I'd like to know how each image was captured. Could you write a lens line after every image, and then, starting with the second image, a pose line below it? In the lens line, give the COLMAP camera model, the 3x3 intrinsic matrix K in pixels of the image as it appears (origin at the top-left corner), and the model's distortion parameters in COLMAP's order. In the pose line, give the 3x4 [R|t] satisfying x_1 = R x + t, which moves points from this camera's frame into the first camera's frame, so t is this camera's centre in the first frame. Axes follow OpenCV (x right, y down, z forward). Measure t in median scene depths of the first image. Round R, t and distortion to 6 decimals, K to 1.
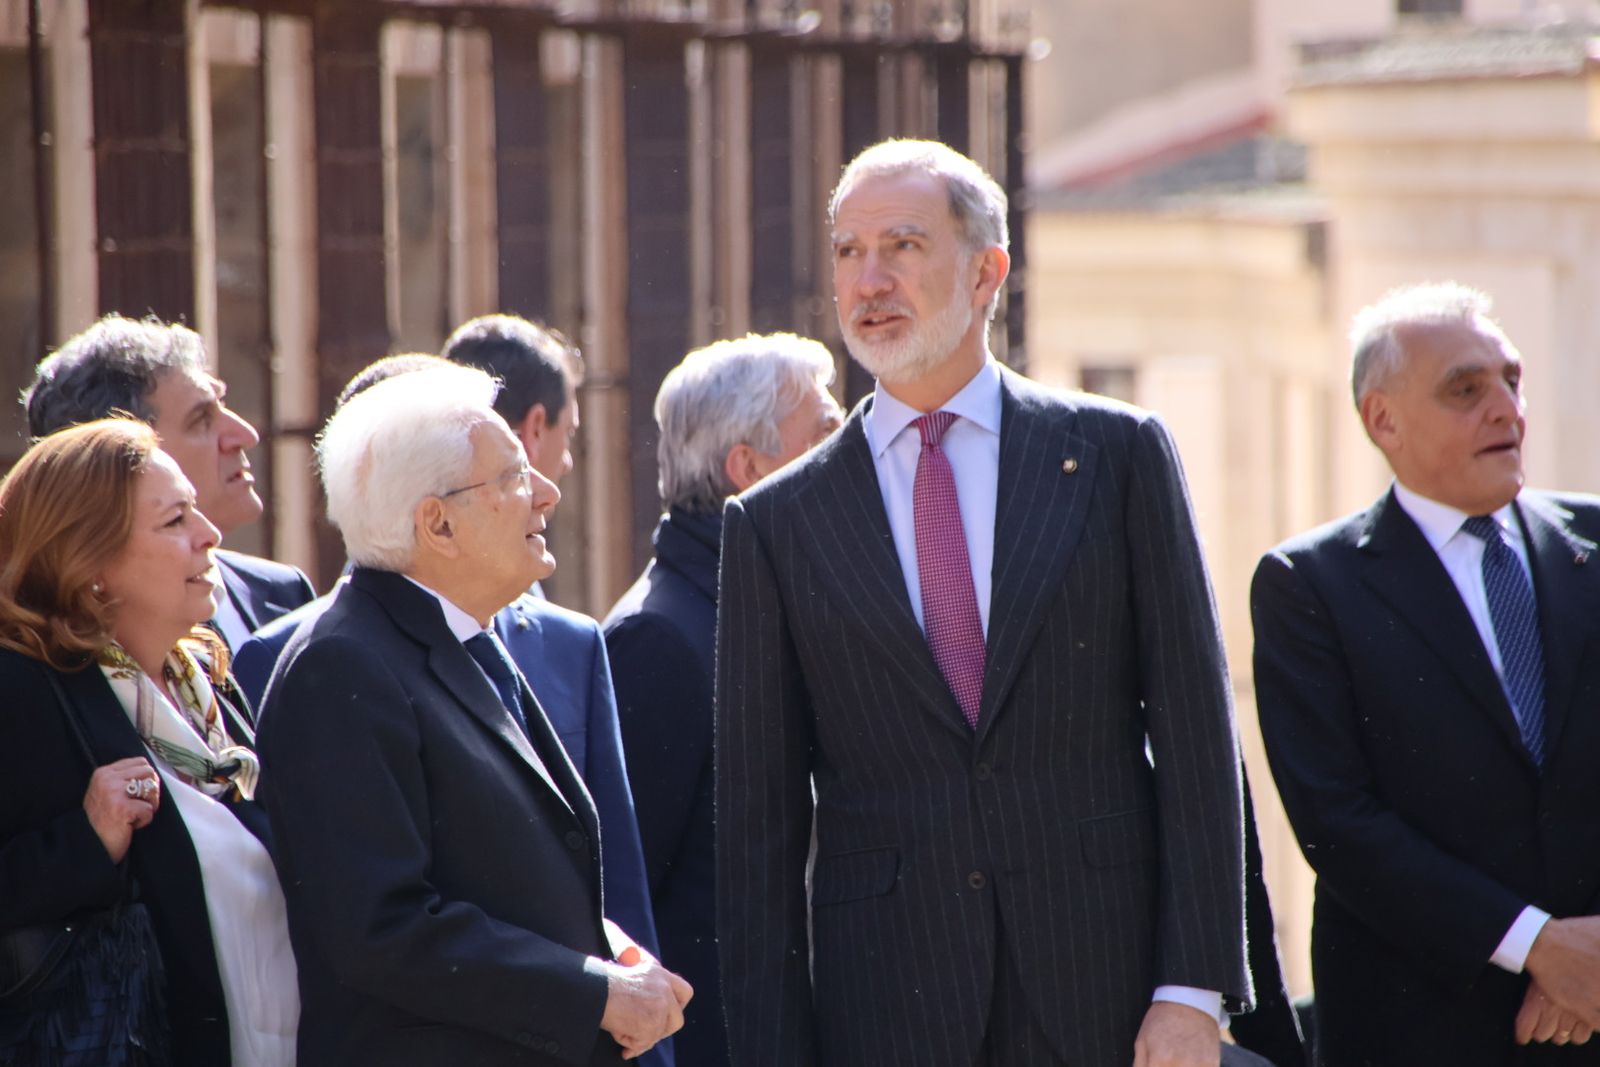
lens RADIAL K [[11293.5, 0, 800.1], [0, 11293.5, 418.5], [0, 0, 1]] dist [4.416125, 0.000000]
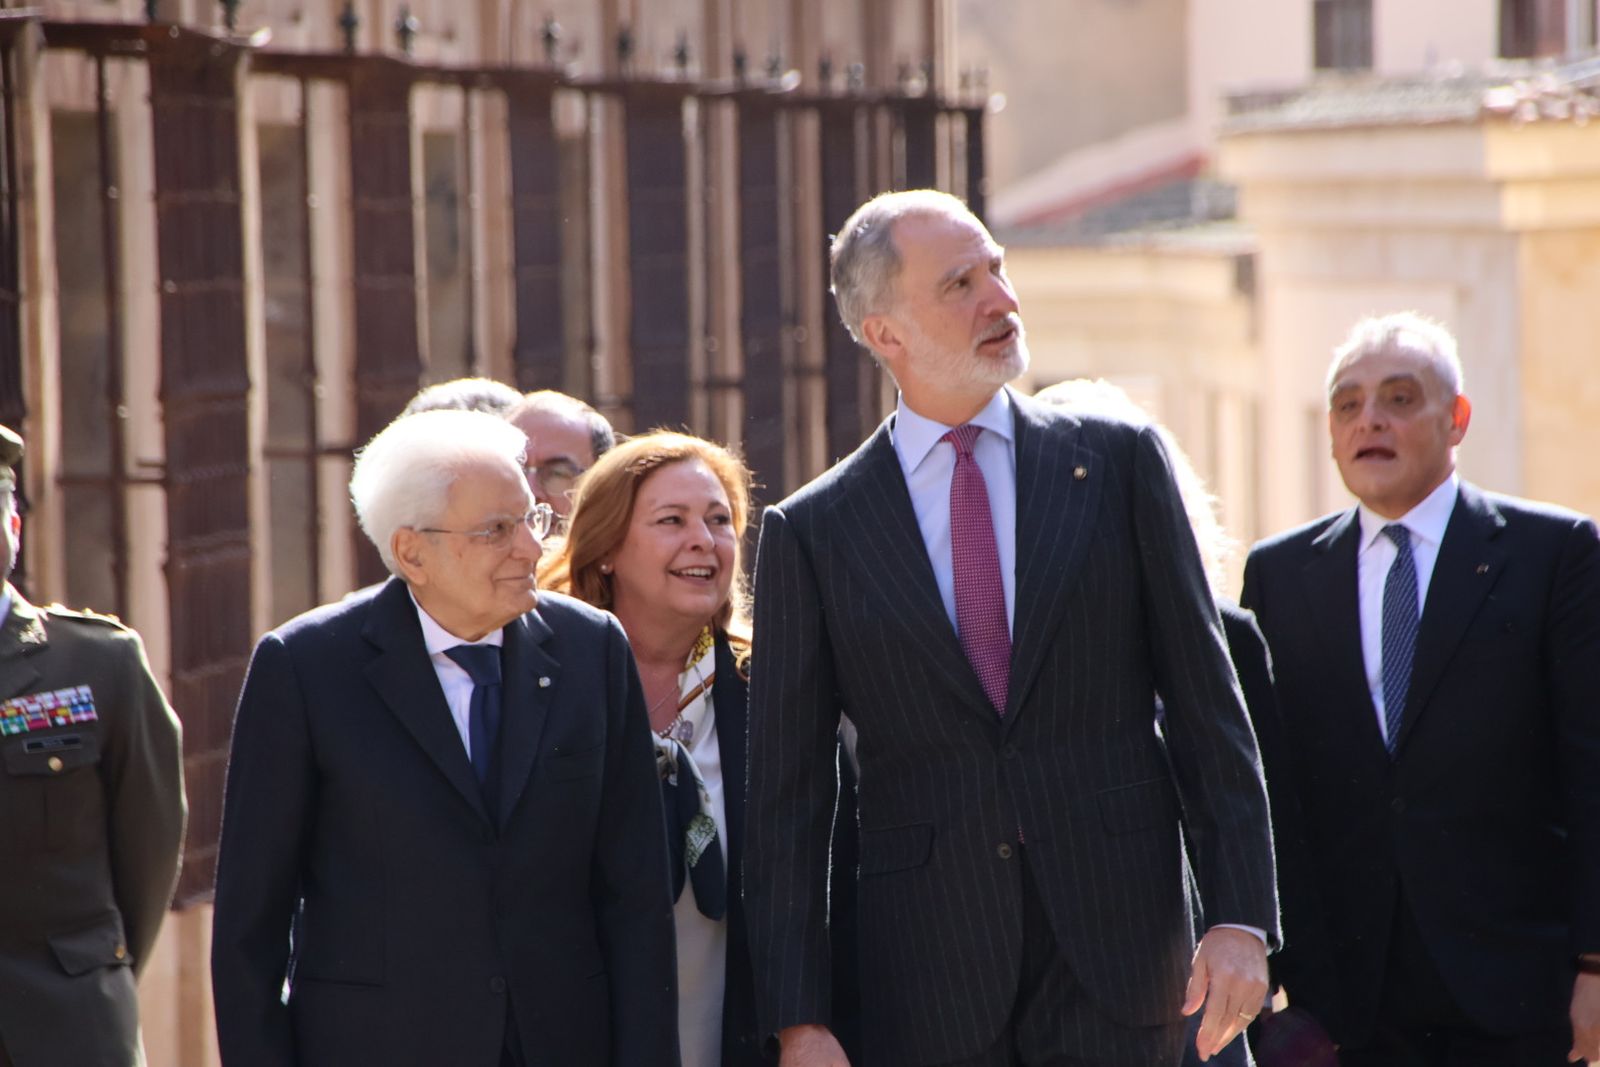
lens RADIAL K [[11293.5, 0, 805.8], [0, 11293.5, 426.3], [0, 0, 1]] dist [4.416125, 0.000000]
pose [[0.999905, -0.010688, -0.008701, 0.011543], [0.010686, 0.999943, -0.000306, -0.000449], [0.008704, 0.000213, 0.999962, -0.117695]]
